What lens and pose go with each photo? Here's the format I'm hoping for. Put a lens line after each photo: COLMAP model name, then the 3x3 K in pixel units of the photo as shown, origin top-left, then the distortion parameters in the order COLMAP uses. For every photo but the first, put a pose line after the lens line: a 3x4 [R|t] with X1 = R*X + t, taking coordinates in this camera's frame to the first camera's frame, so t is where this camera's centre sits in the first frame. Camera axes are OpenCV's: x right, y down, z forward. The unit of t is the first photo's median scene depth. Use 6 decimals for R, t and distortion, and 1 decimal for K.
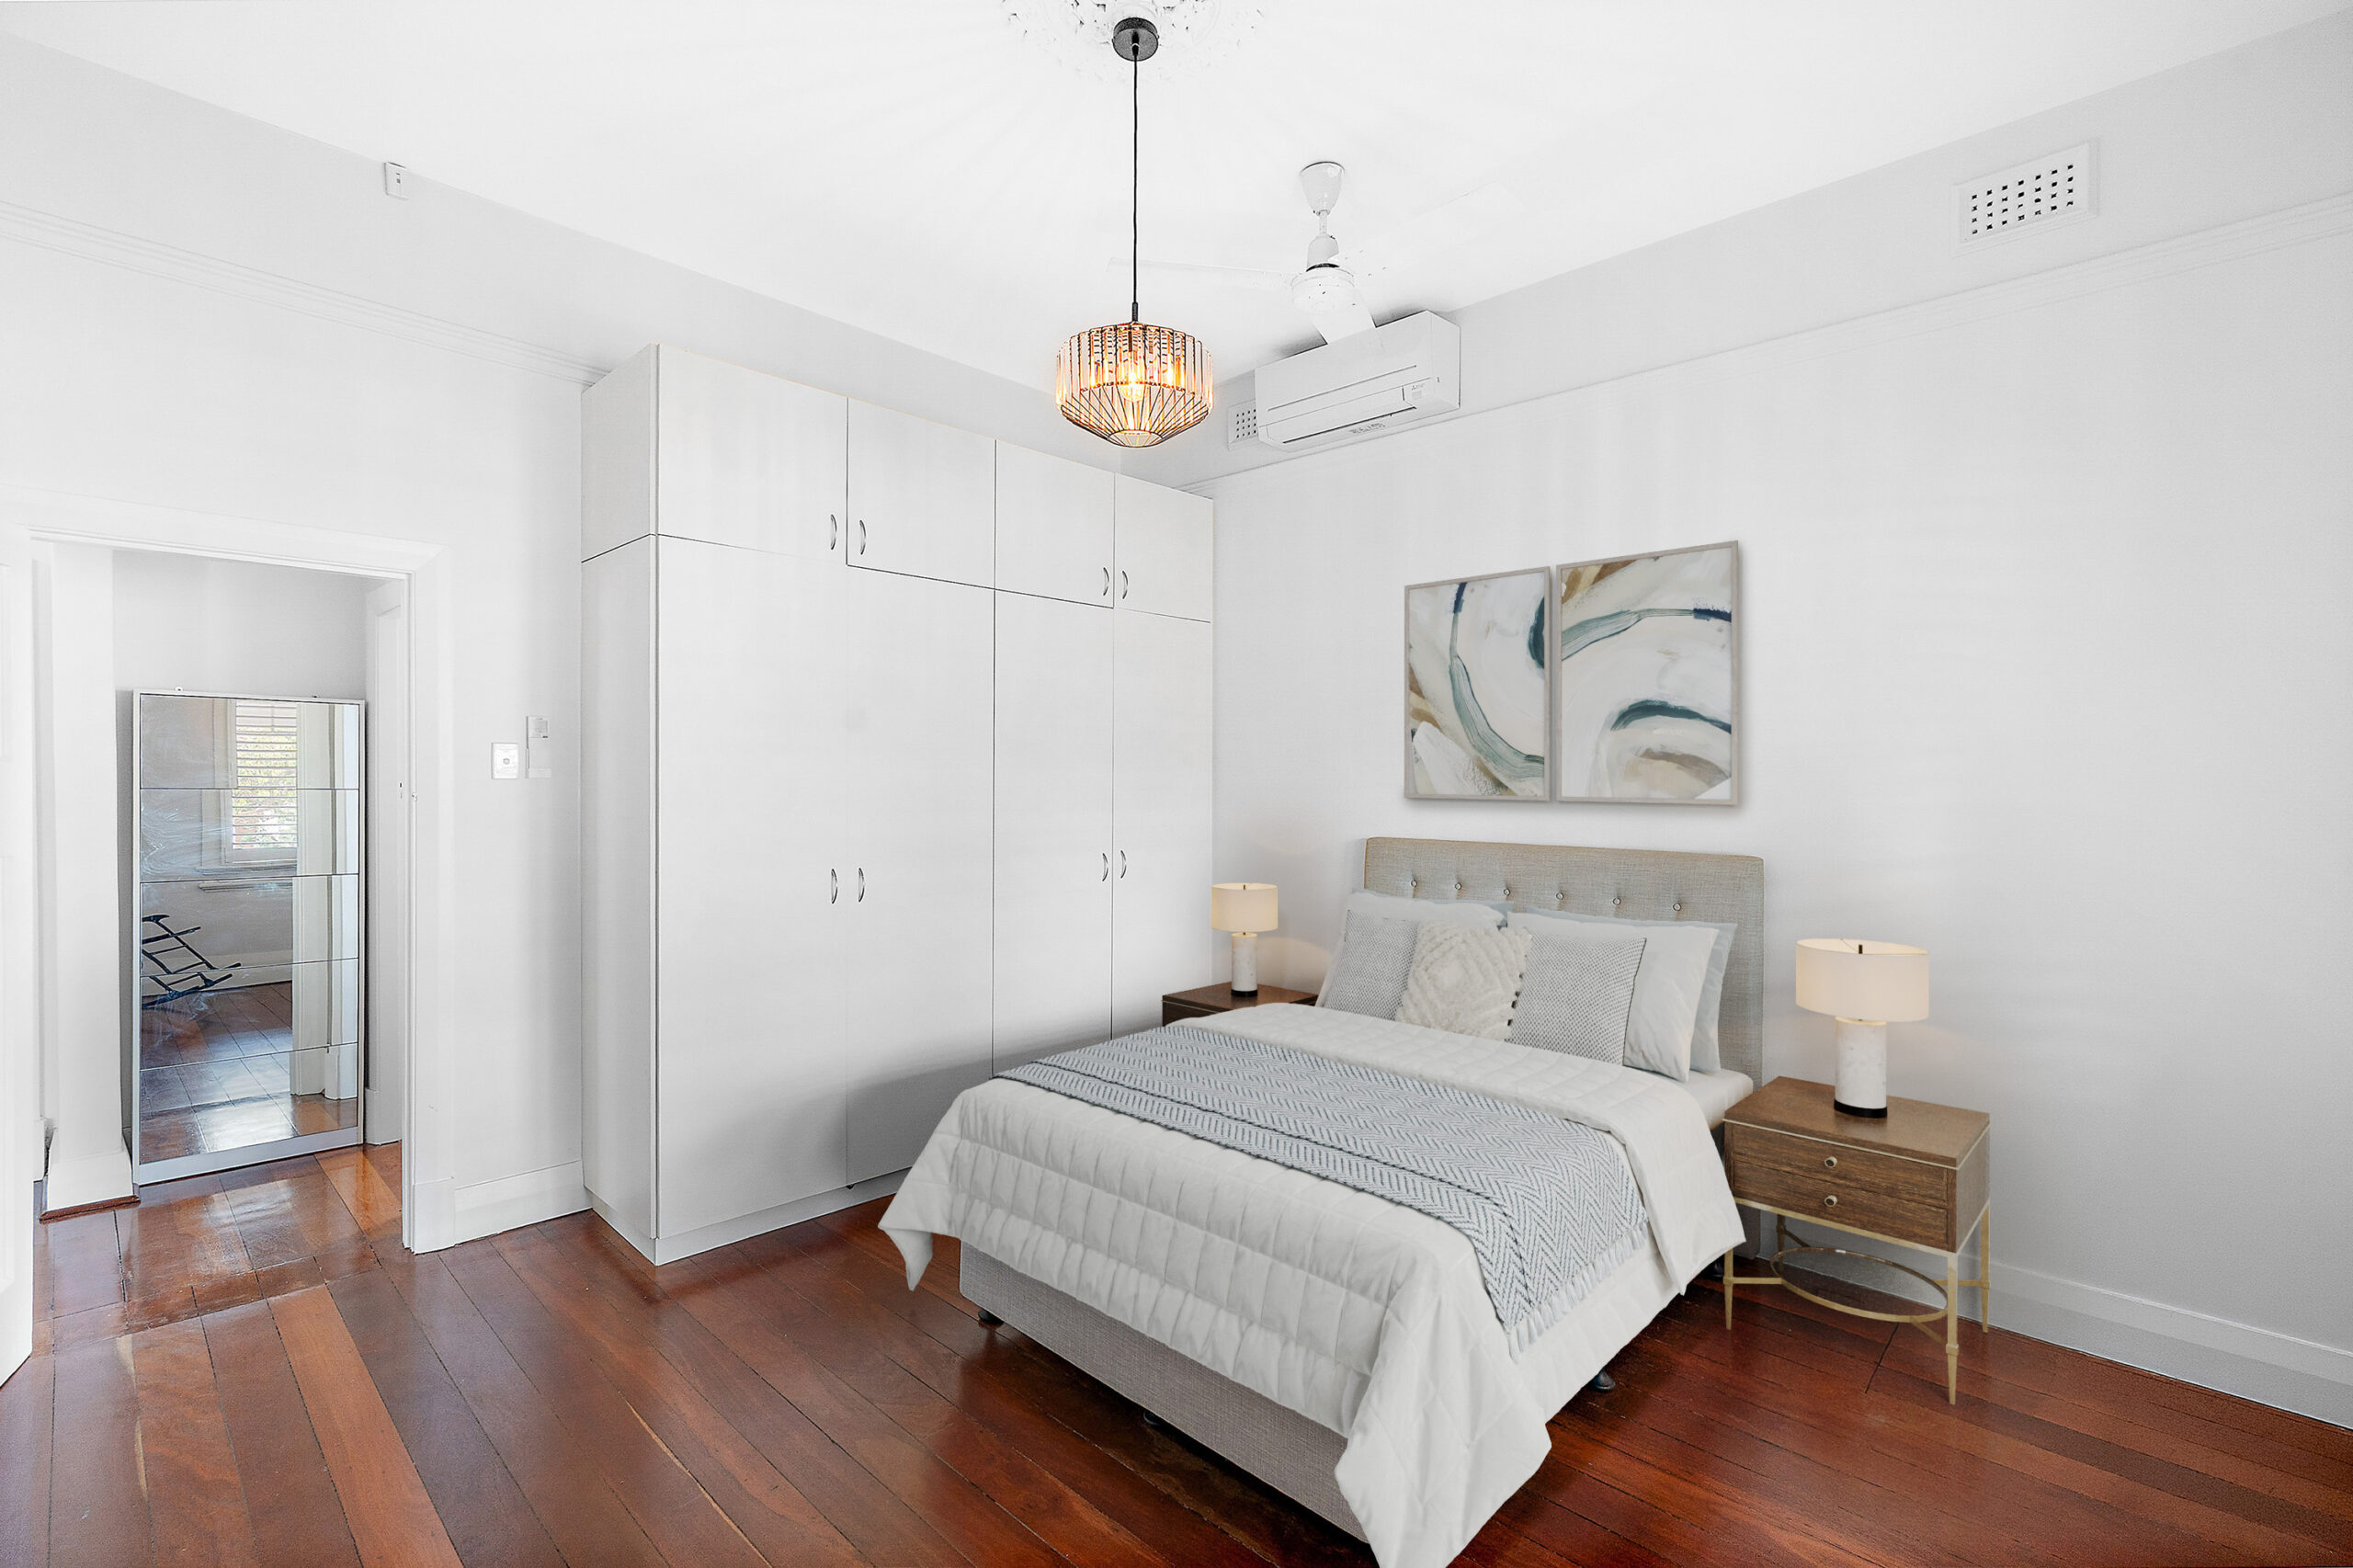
lens RADIAL K [[1063.8, 0, 1179.1], [0, 1063.8, 780.8], [0, 0, 1]] dist [-0.009651, 0.003314]
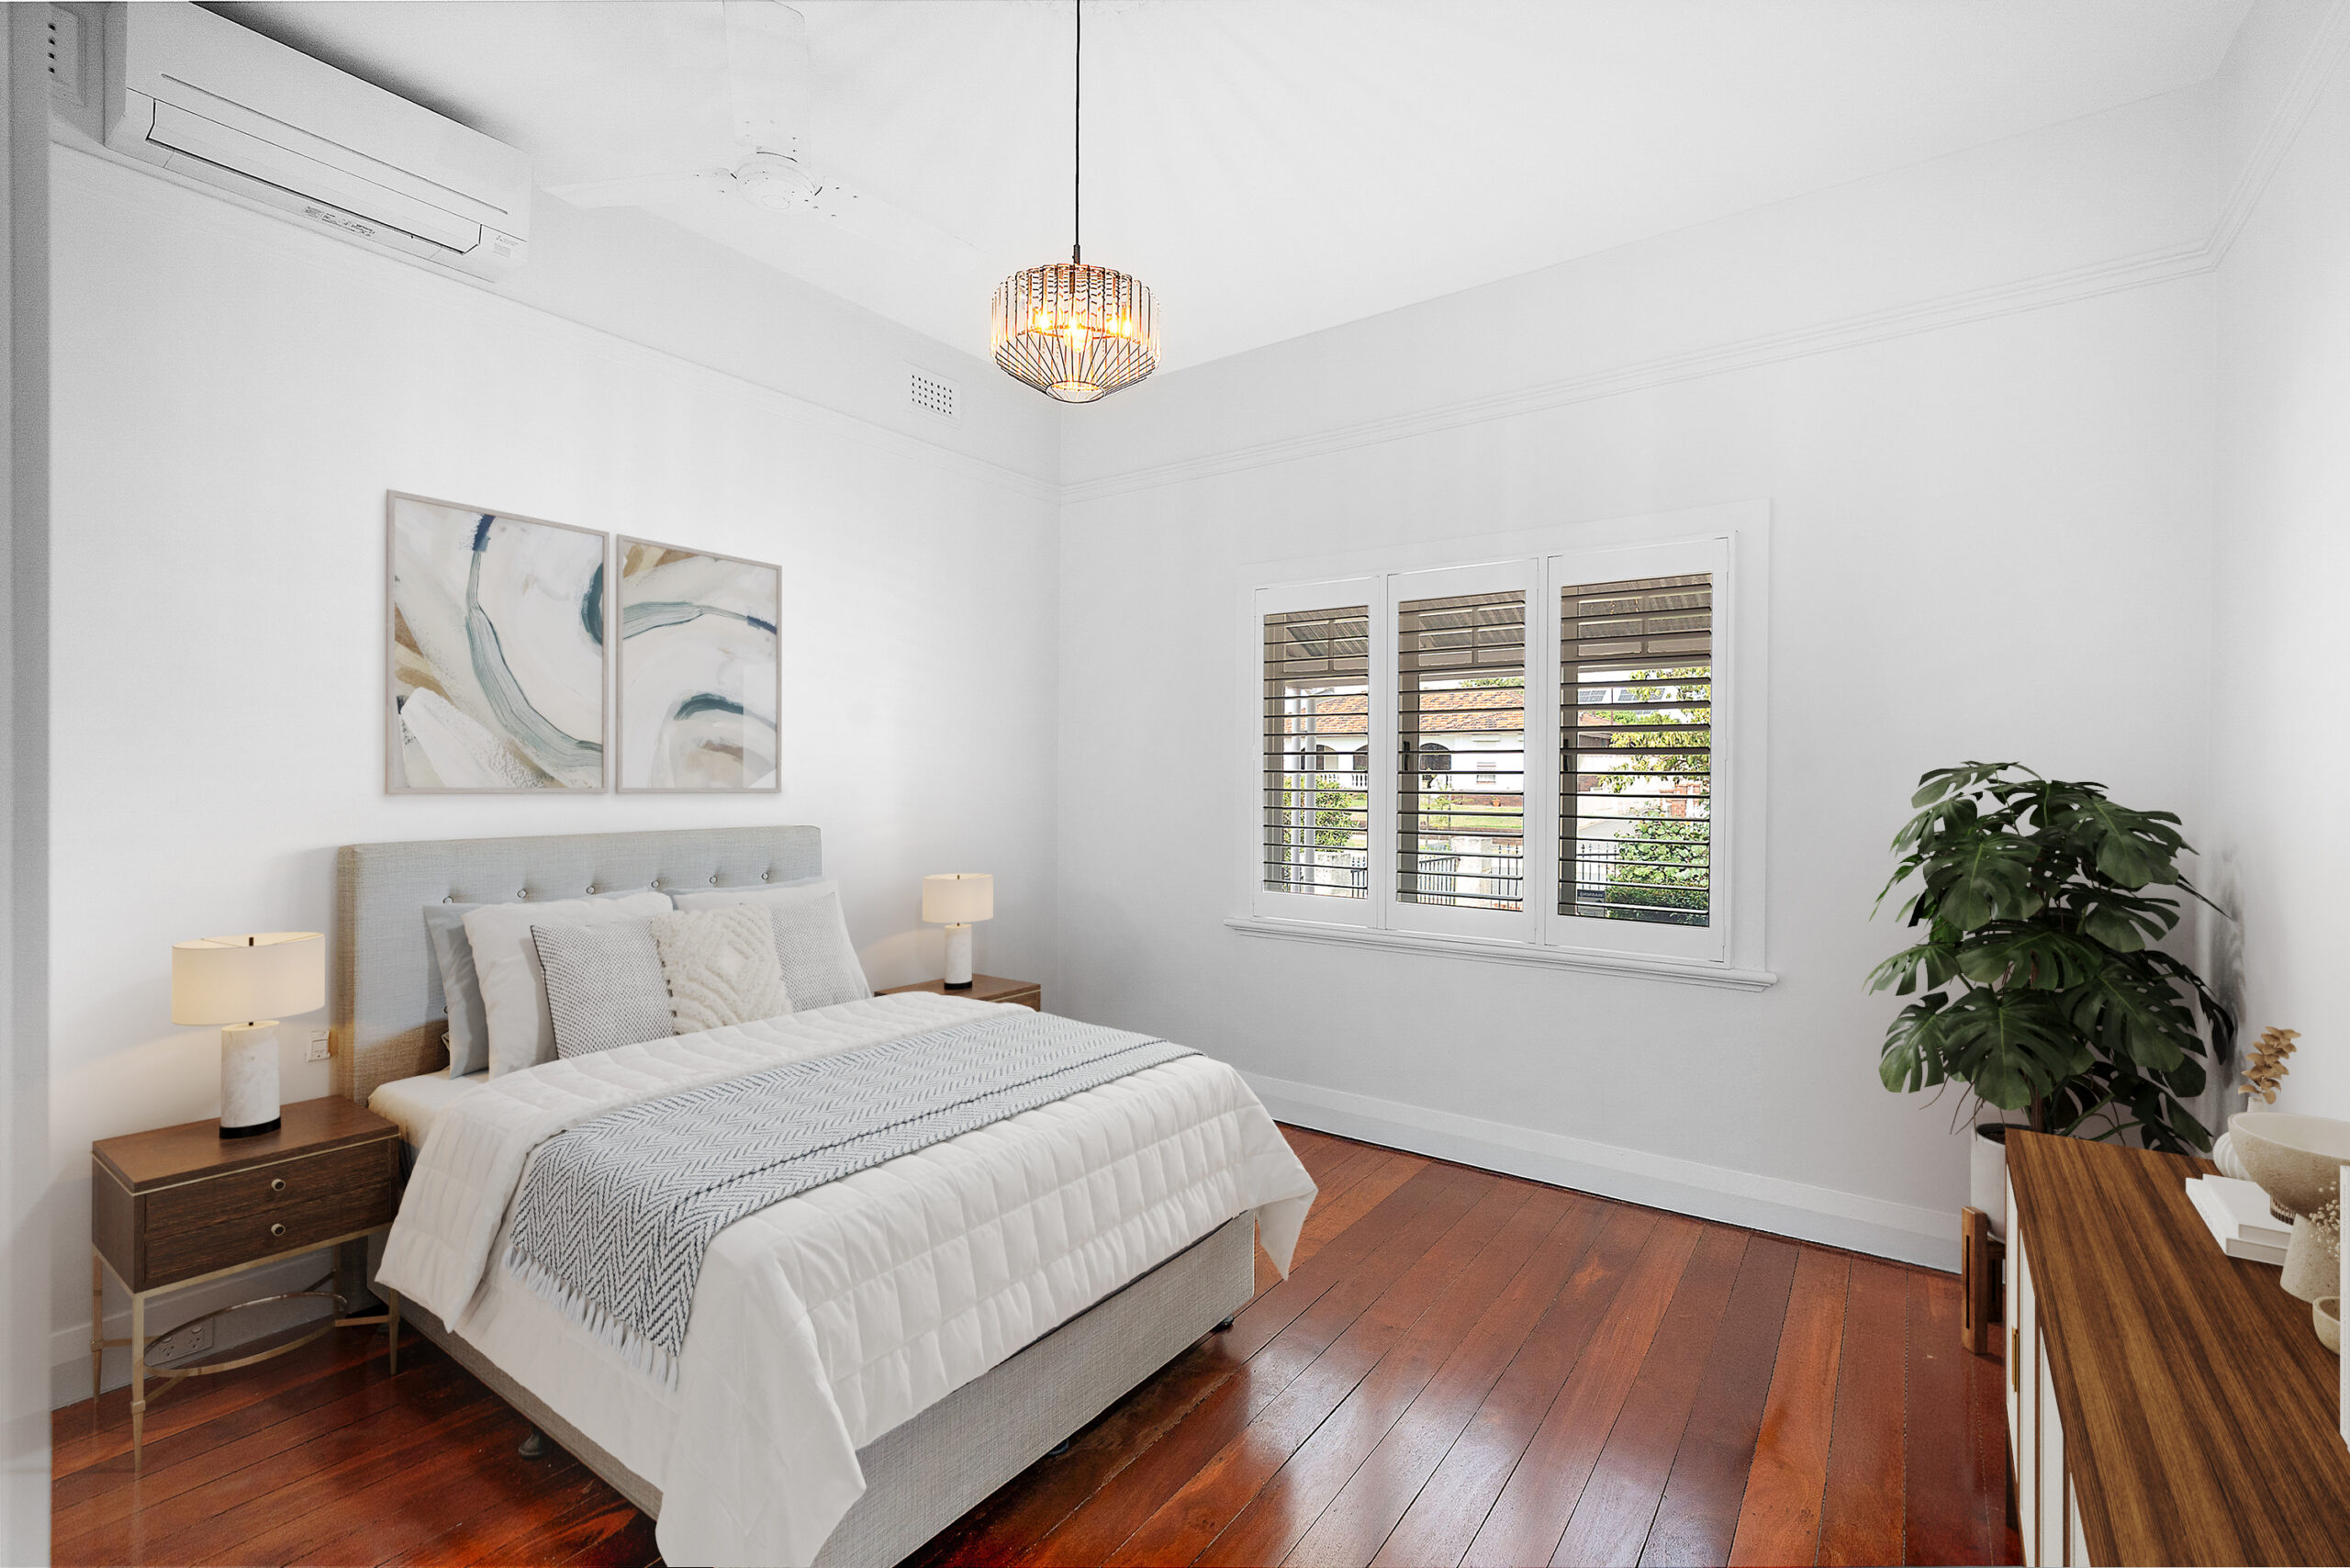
lens RADIAL K [[1062.5, 0, 1174.9], [0, 1062.5, 780.5], [0, 0, 1]] dist [-0.009651, 0.003314]
pose [[-0.150747, -0.002637, 0.988569, -0.607112], [-0.002275, 0.999995, 0.002321, 0.005206], [-0.988570, -0.001899, -0.150752, 0.653848]]
